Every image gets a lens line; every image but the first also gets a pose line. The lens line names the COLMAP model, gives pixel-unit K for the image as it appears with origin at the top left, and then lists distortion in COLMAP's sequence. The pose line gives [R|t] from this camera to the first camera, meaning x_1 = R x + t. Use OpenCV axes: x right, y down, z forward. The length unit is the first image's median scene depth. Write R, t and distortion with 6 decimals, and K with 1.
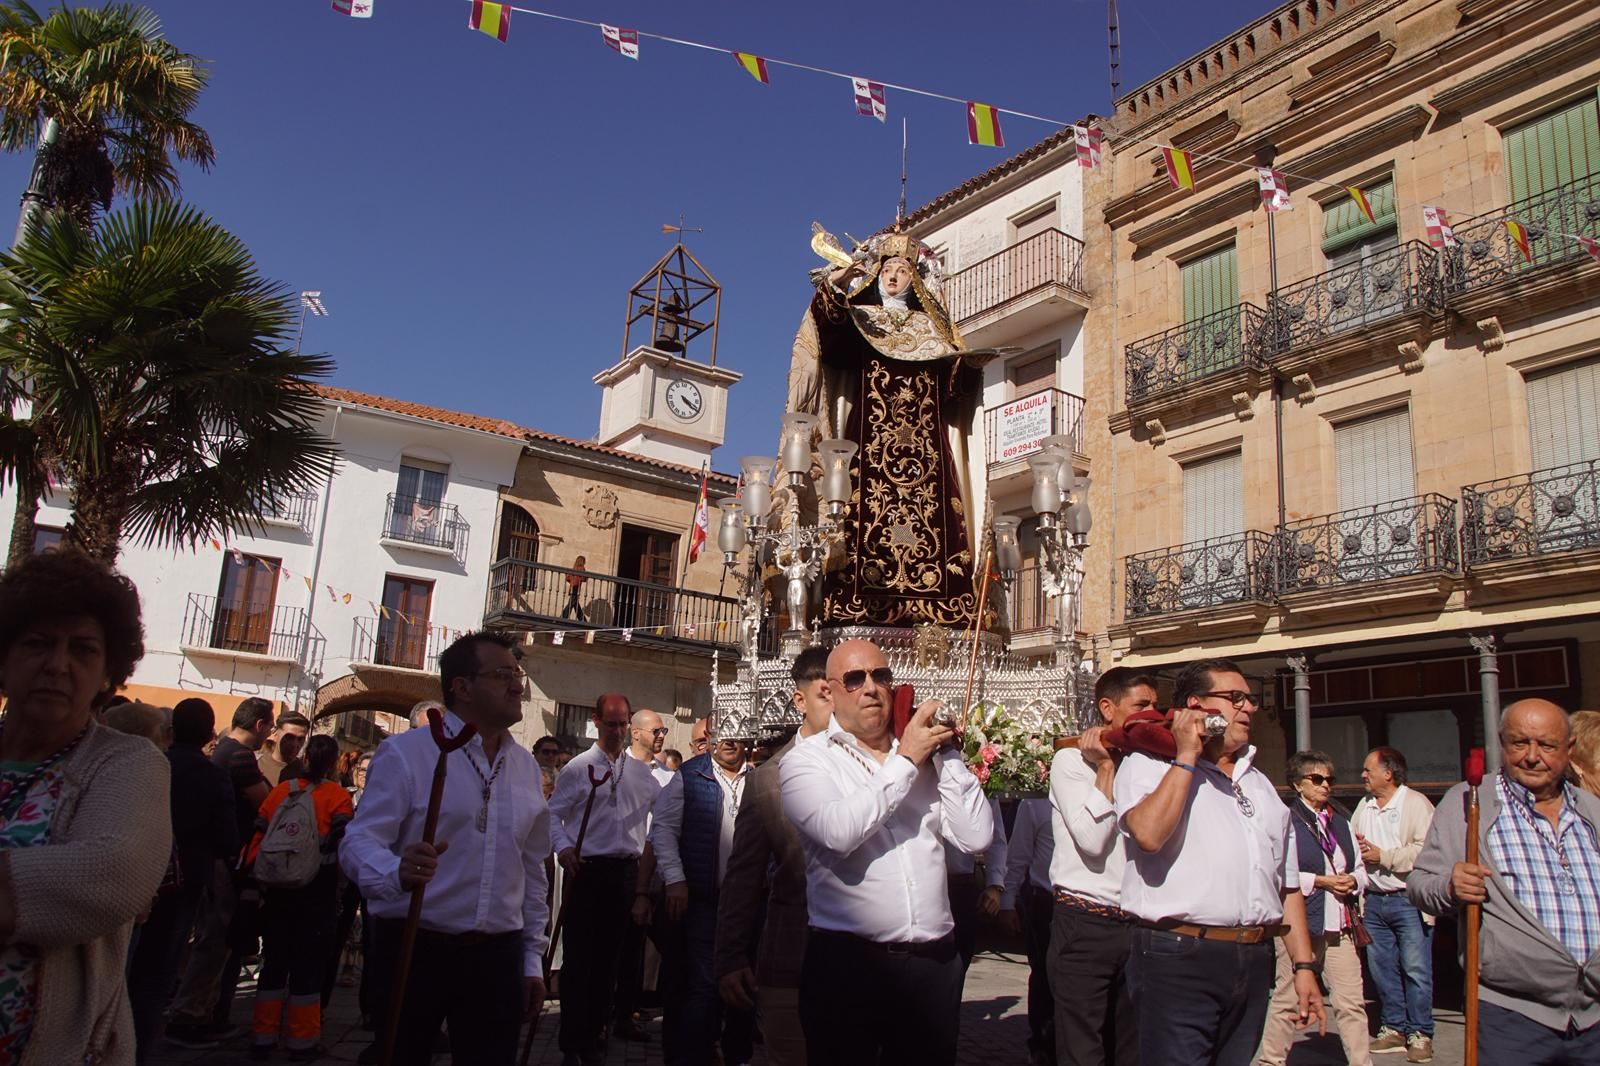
lens RADIAL K [[1272.5, 0, 783.6], [0, 1272.5, 535.8], [0, 0, 1]] dist [-0.167188, 0.137779]
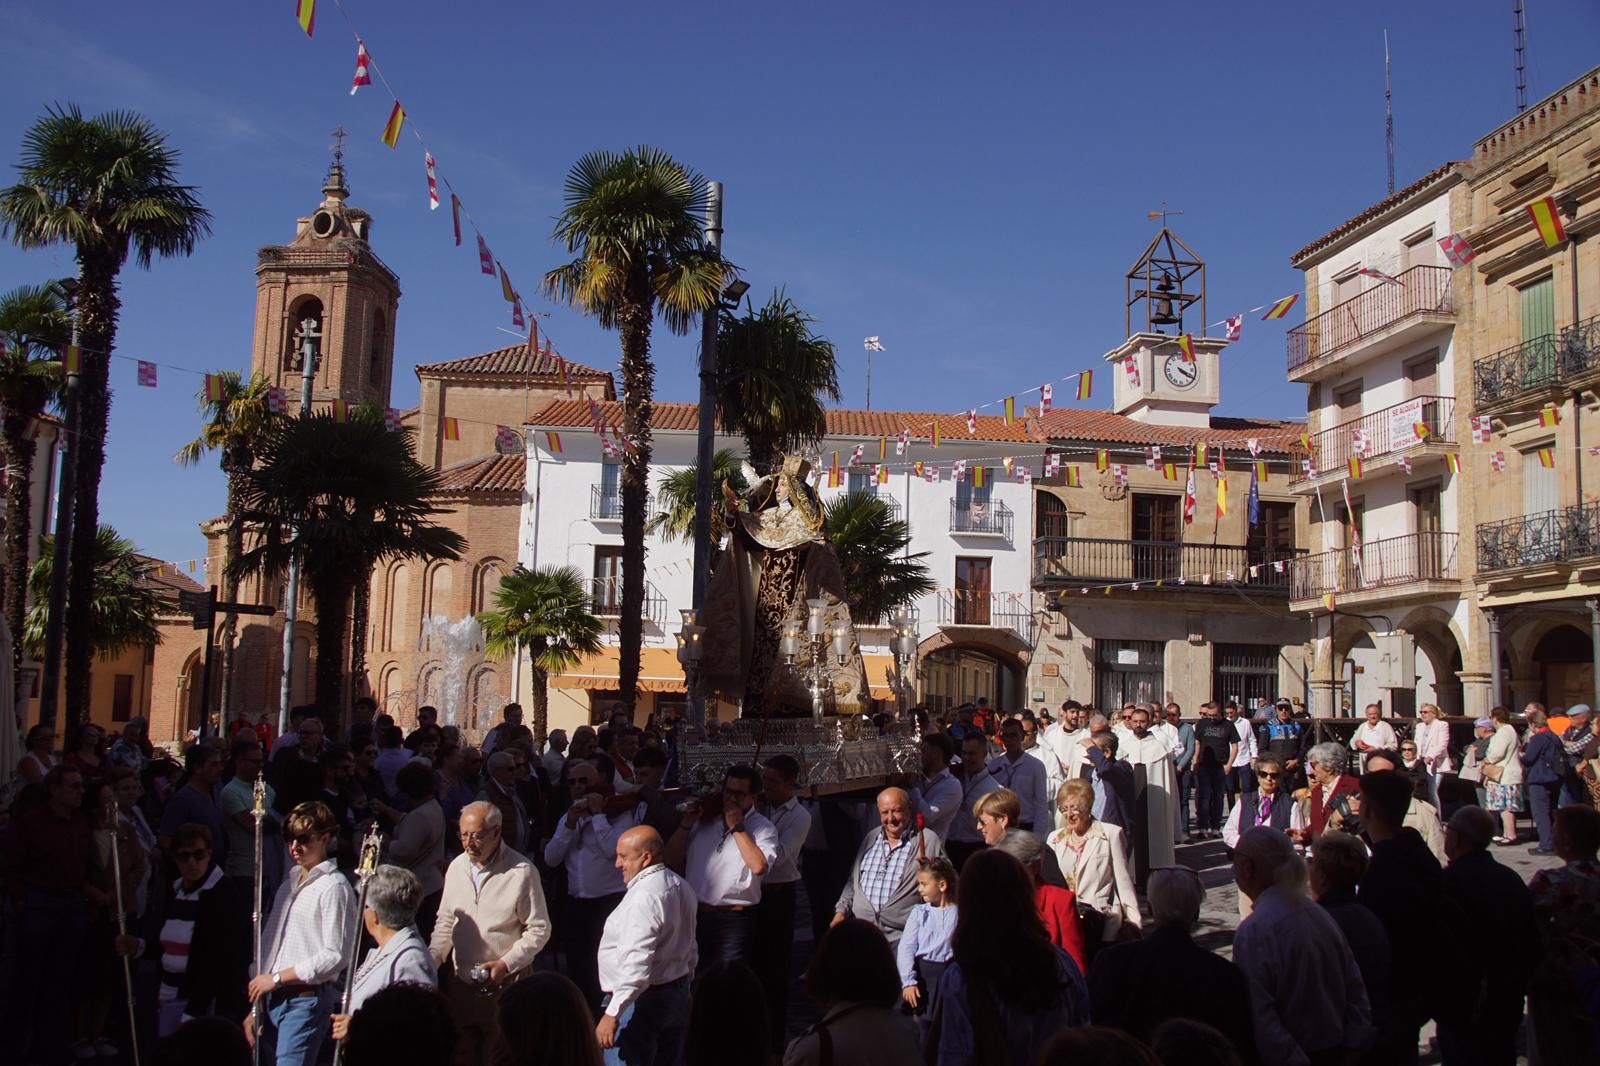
lens RADIAL K [[1534.9, 0, 795.5], [0, 1534.9, 538.5], [0, 0, 1]] dist [-0.121823, 0.219902]
pose [[0.913188, -0.083604, -0.398870, 0.222945], [0.126889, 0.988410, 0.083331, -0.177057], [0.387281, -0.126709, 0.913213, -0.689910]]
